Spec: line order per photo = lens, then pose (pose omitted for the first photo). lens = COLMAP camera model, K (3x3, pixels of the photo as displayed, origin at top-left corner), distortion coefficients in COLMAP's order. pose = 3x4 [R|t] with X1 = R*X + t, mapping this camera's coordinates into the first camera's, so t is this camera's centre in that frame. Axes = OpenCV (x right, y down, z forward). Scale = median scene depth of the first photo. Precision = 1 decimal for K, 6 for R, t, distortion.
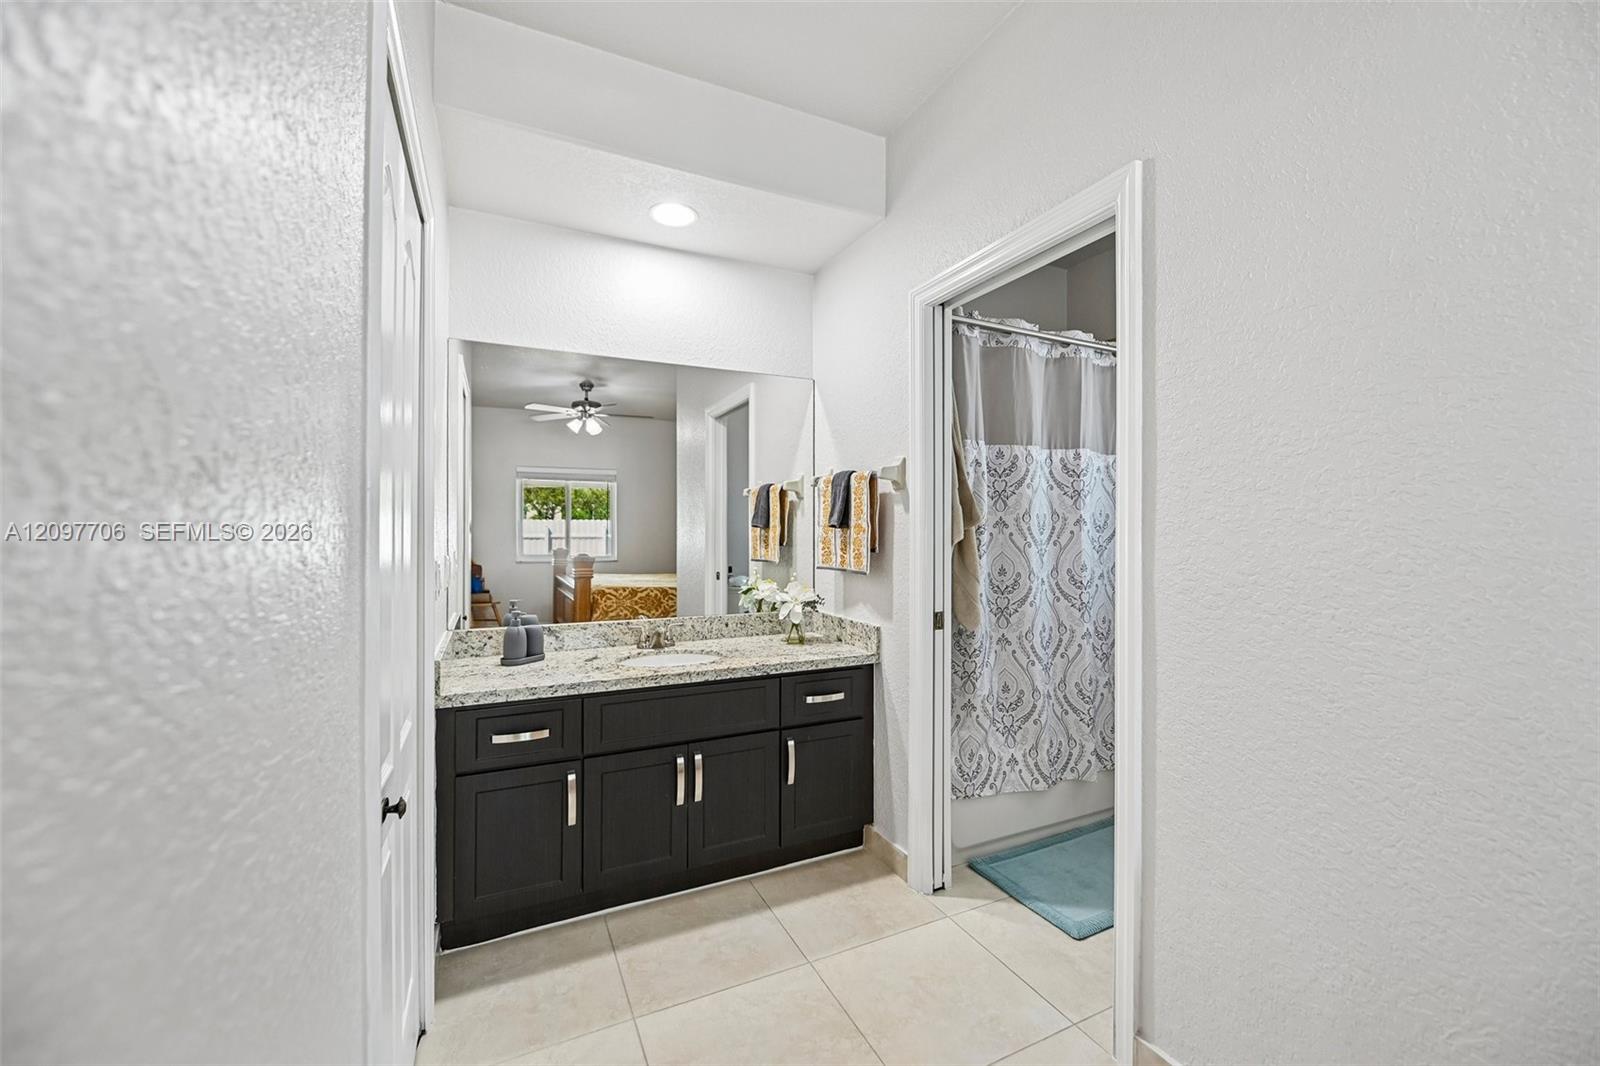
lens RADIAL K [[639.0, 0, 798.1], [0, 639.0, 527.6], [0, 0, 1]] dist [-0.009681, -0.000188]
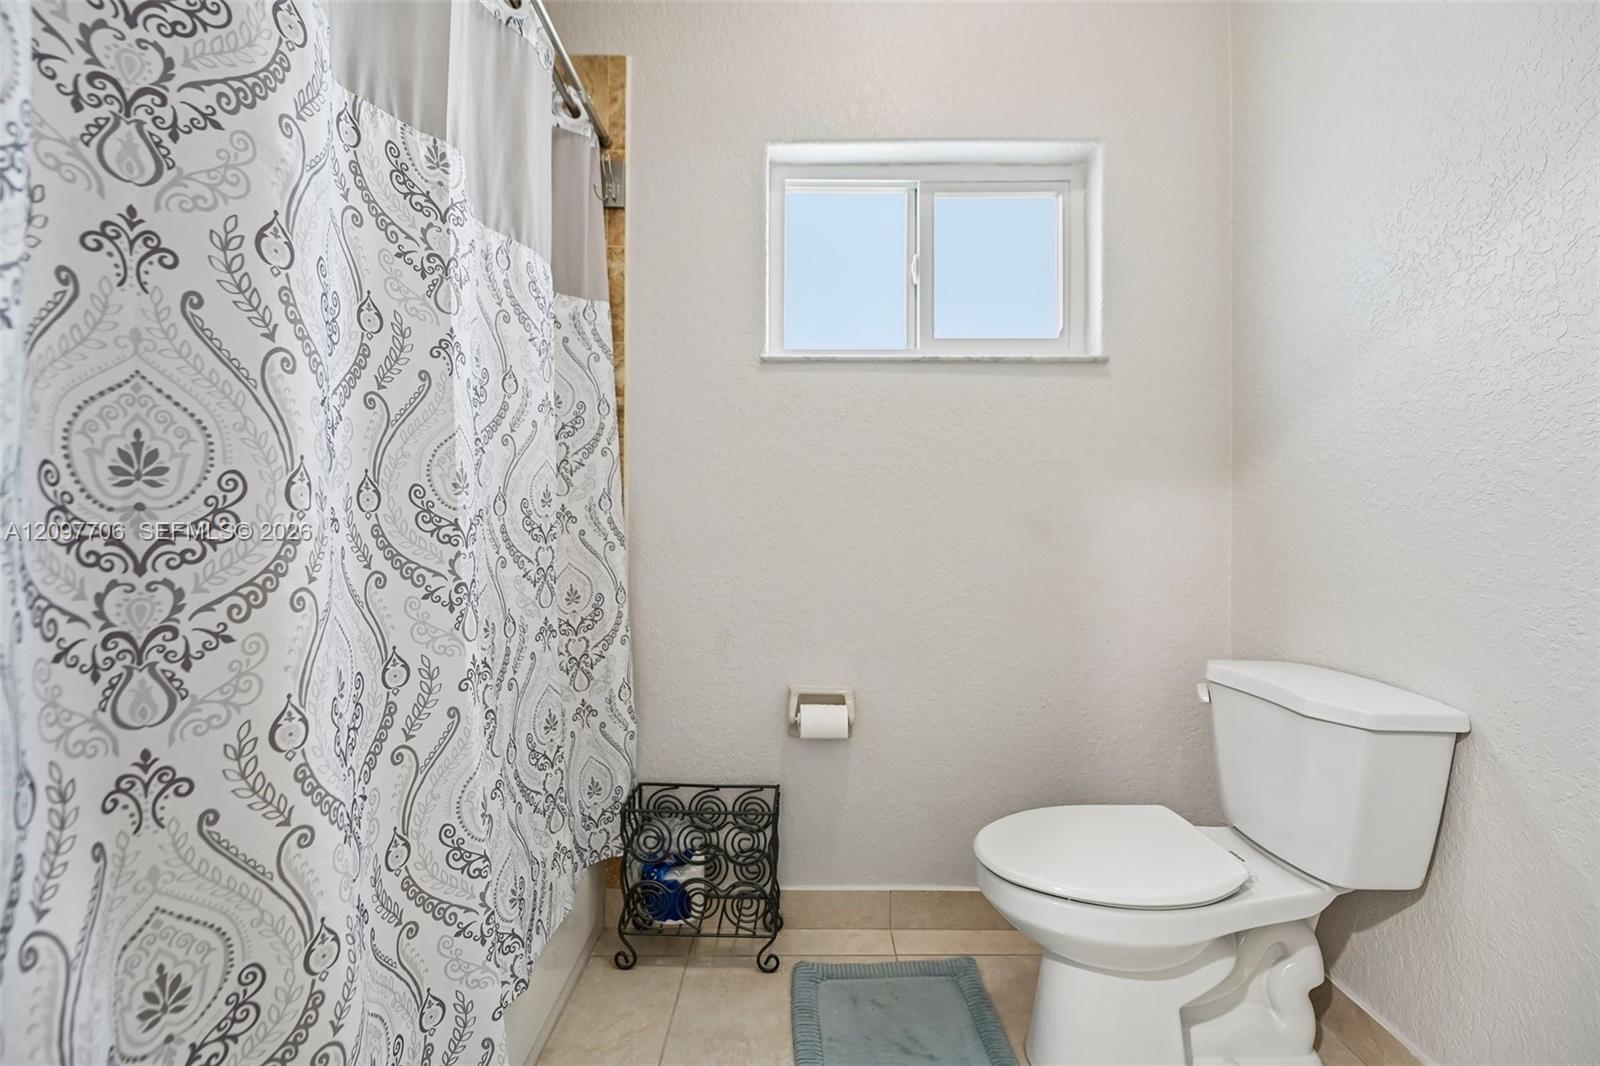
lens RADIAL K [[639.0, 0, 798.1], [0, 639.0, 527.6], [0, 0, 1]] dist [-0.009681, -0.000188]
pose [[0.439730, 0.000345, 0.898130, 0.221580], [-0.001478, 0.999999, 0.000339, 0.087791], [-0.898129, -0.001476, 0.439730, 0.691899]]
